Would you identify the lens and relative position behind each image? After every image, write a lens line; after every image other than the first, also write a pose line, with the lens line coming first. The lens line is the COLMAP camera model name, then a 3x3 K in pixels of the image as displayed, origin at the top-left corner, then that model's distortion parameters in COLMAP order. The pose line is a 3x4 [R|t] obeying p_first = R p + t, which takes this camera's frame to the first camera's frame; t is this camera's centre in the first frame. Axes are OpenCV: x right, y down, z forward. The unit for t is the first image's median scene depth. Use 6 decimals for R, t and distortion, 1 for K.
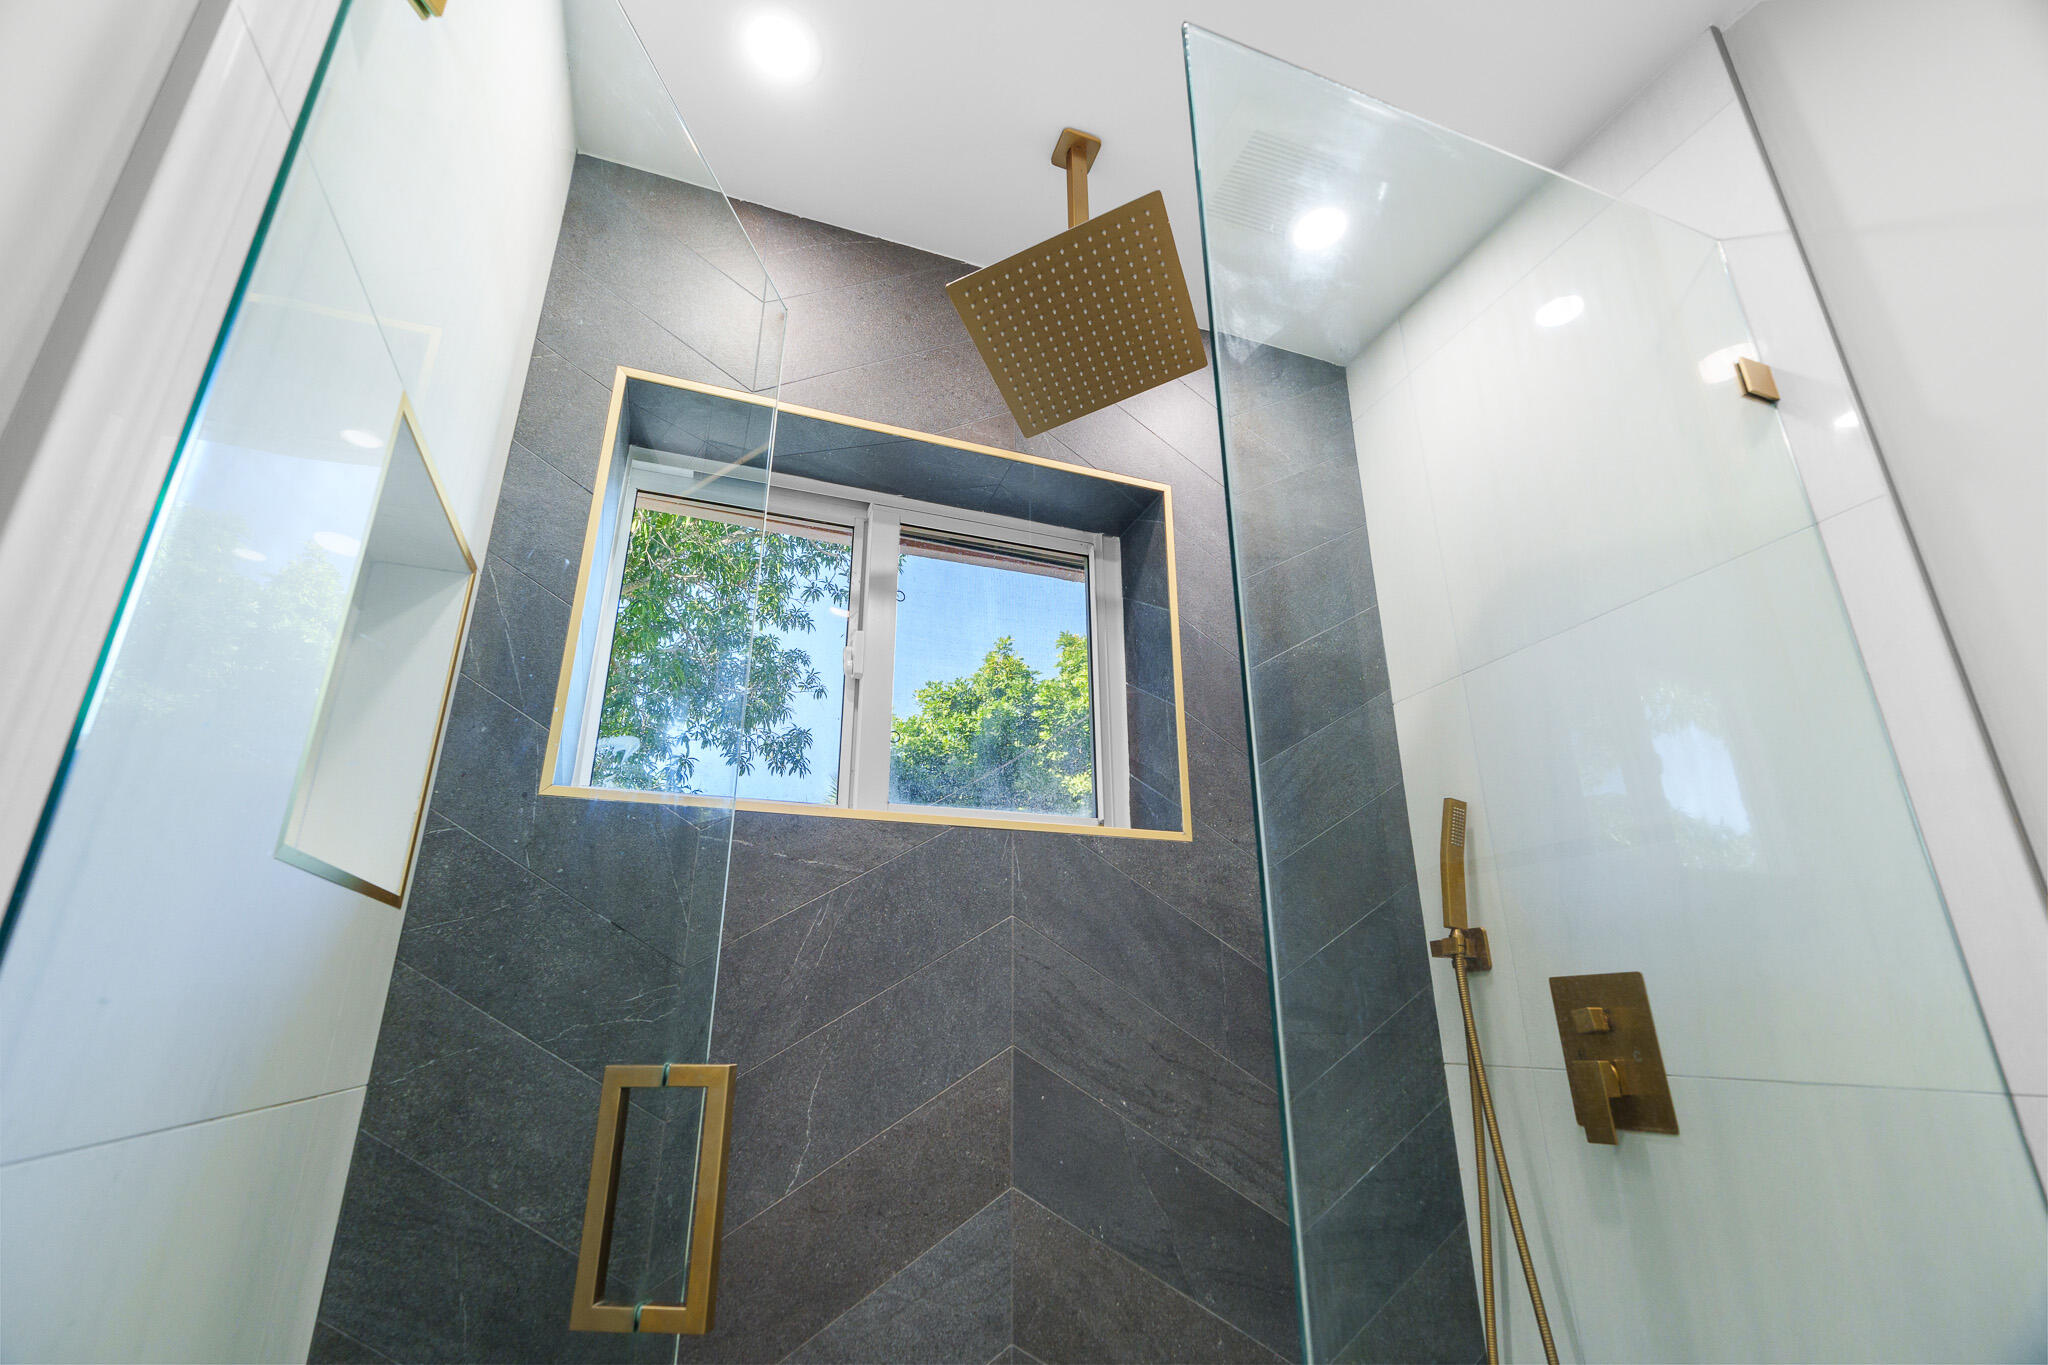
lens RADIAL K [[928.8, 0, 1019.2], [0, 928.8, 679.8], [0, 0, 1]] dist [-0.007513, 0.003455]
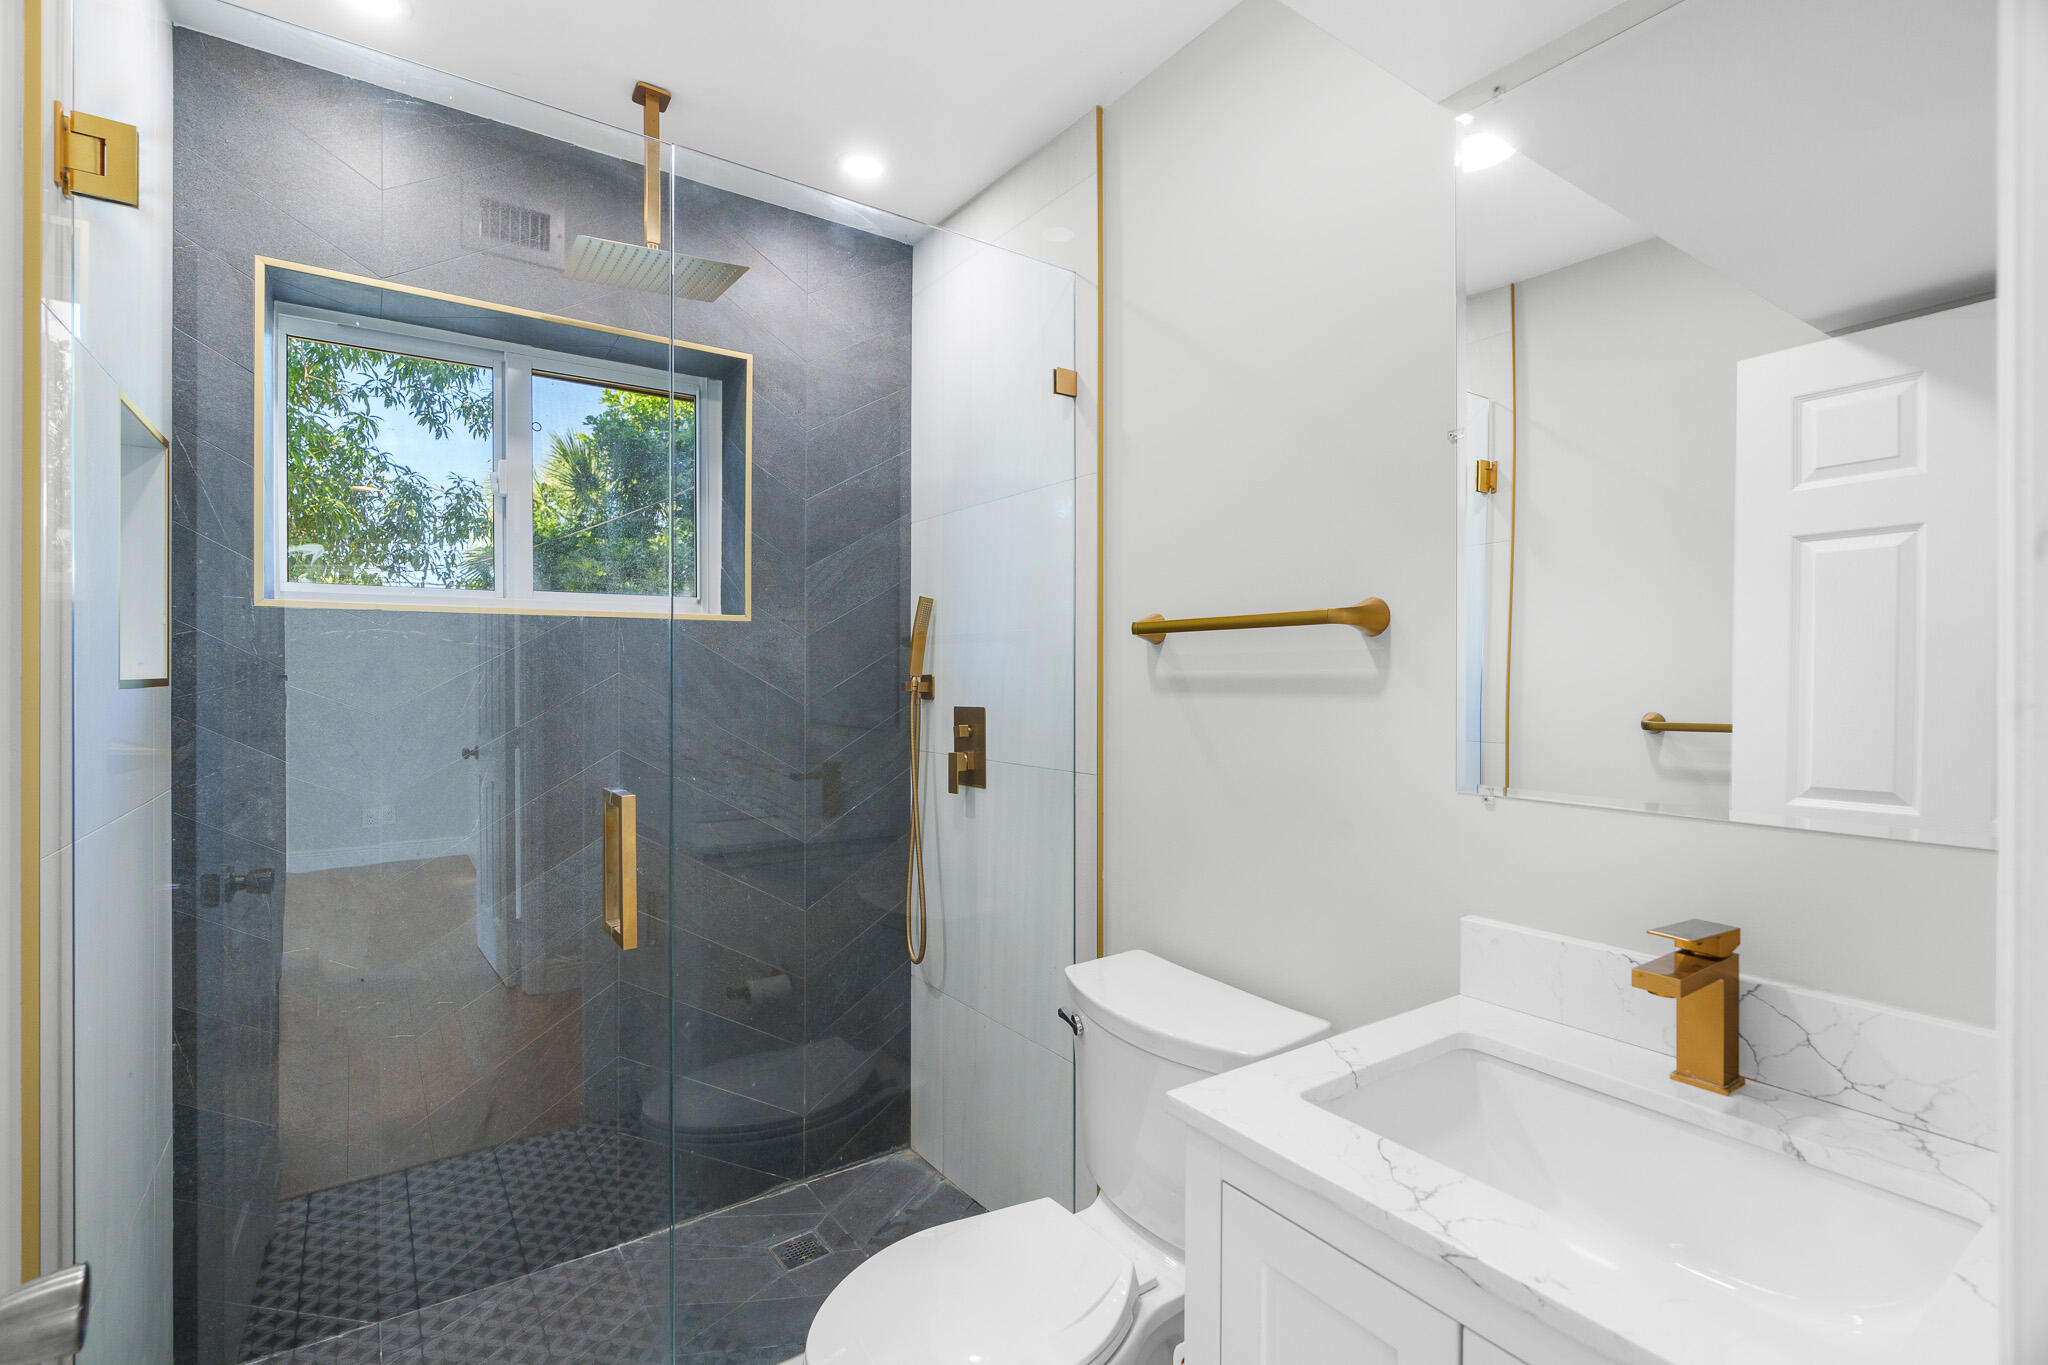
lens RADIAL K [[928.8, 0, 1027.8], [0, 928.8, 677.5], [0, 0, 1]] dist [-0.007513, 0.003455]
pose [[0.965331, 0.000188, 0.261028, 0.216087], [-0.091109, 0.937350, 0.336264, -0.282798], [-0.244612, -0.348388, 0.904870, -0.509300]]
